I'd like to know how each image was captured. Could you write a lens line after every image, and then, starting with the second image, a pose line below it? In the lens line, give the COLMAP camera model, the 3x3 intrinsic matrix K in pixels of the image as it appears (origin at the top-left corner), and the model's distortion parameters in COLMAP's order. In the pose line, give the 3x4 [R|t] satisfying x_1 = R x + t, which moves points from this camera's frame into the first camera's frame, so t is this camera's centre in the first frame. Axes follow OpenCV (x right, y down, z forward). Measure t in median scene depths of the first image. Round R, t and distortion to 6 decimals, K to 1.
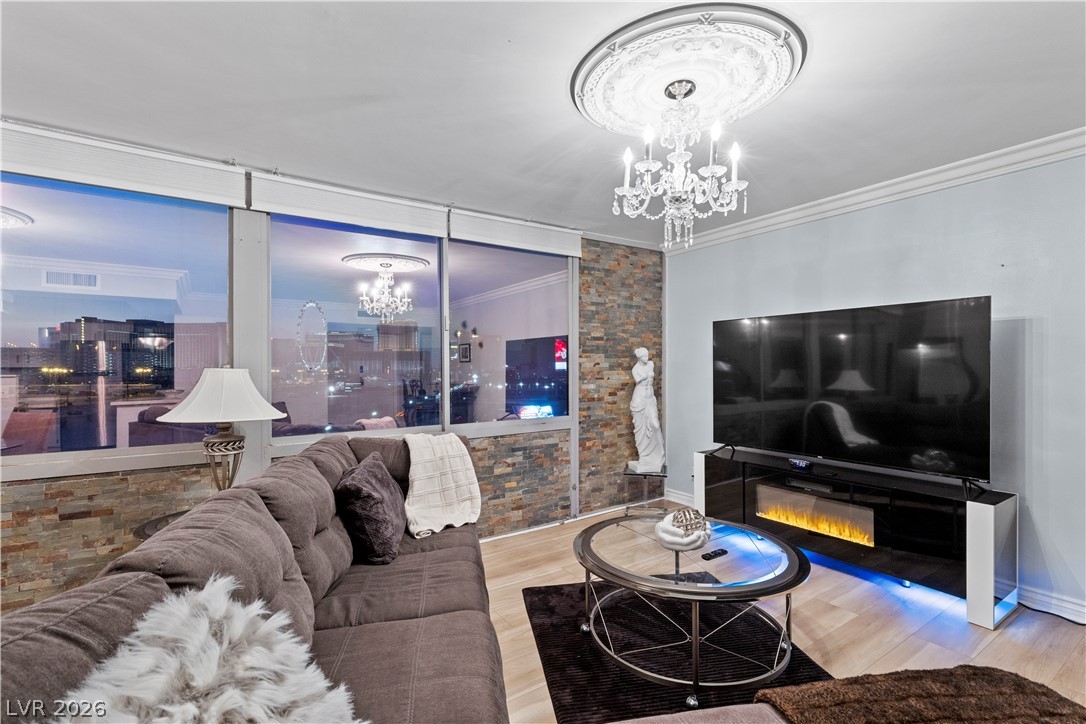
lens RADIAL K [[490.6, 0, 549.3], [0, 490.6, 366.8], [0, 0, 1]] dist [0.011249, -0.002159]
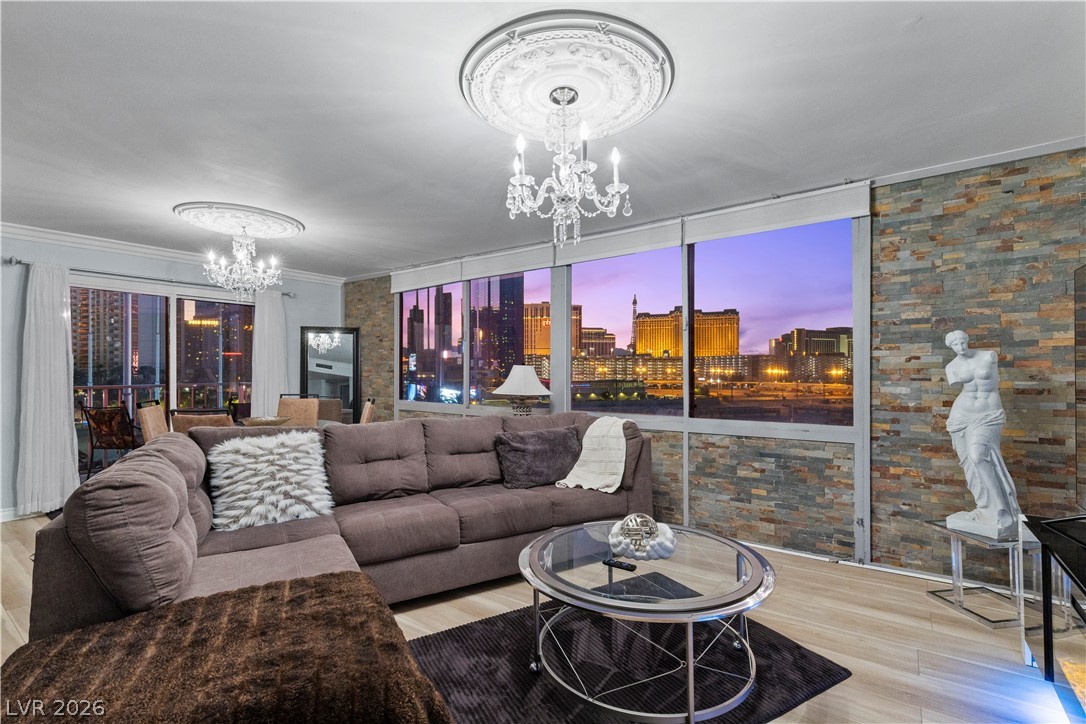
lens RADIAL K [[490.6, 0, 551.4], [0, 490.6, 364.6], [0, 0, 1]] dist [0.011249, -0.002159]
pose [[0.348577, -0.006995, -0.937254, 0.631196], [-0.001350, 0.999967, -0.007965, 0.010653], [0.937279, 0.004042, 0.348556, 0.310388]]
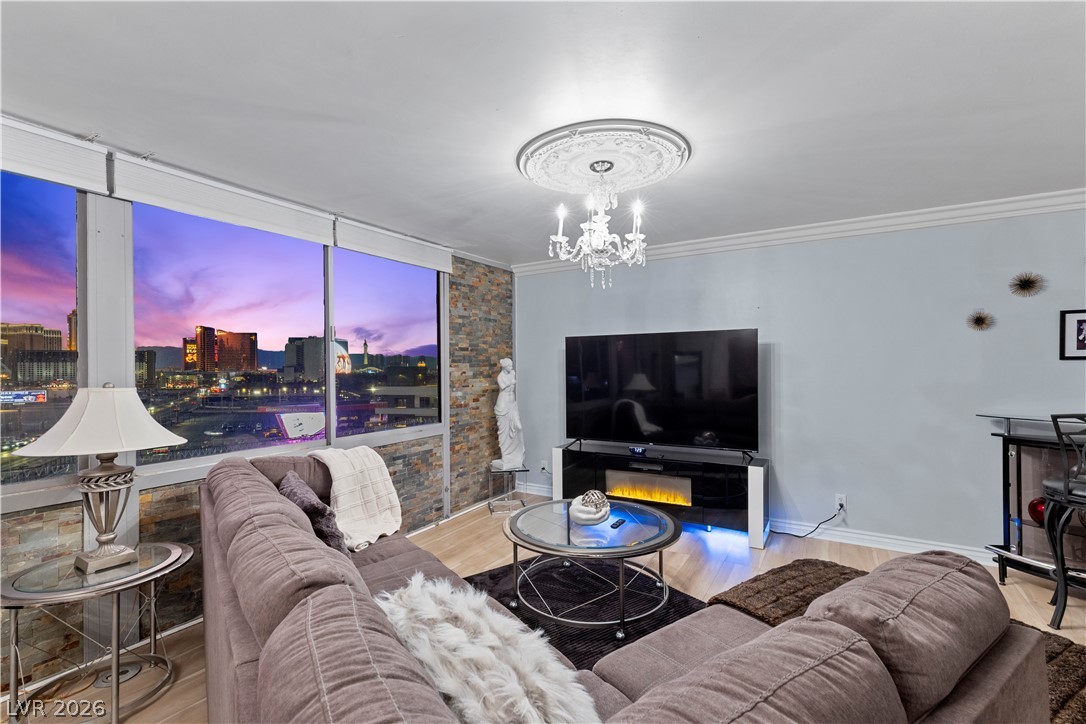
lens RADIAL K [[490.6, 0, 549.1], [0, 490.6, 368.0], [0, 0, 1]] dist [0.011249, -0.002159]
pose [[0.905431, -0.004705, 0.424467, -0.209077], [0.004789, 0.999988, 0.000869, -0.017800], [-0.424466, 0.001246, 0.905443, -0.055735]]
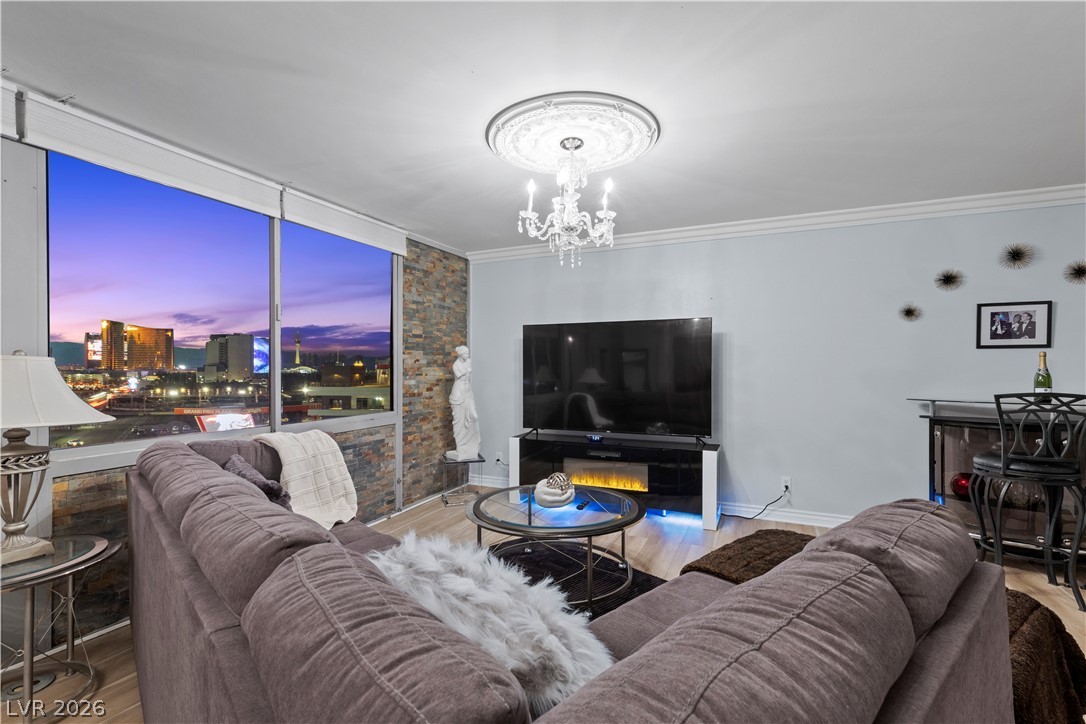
lens RADIAL K [[490.6, 0, 548.2], [0, 490.6, 369.3], [0, 0, 1]] dist [0.011249, -0.002159]
pose [[0.851106, 0.001952, 0.524990, -0.234144], [-0.002483, 0.999997, 0.000307, 0.012810], [-0.524988, -0.001565, 0.851108, -0.030156]]
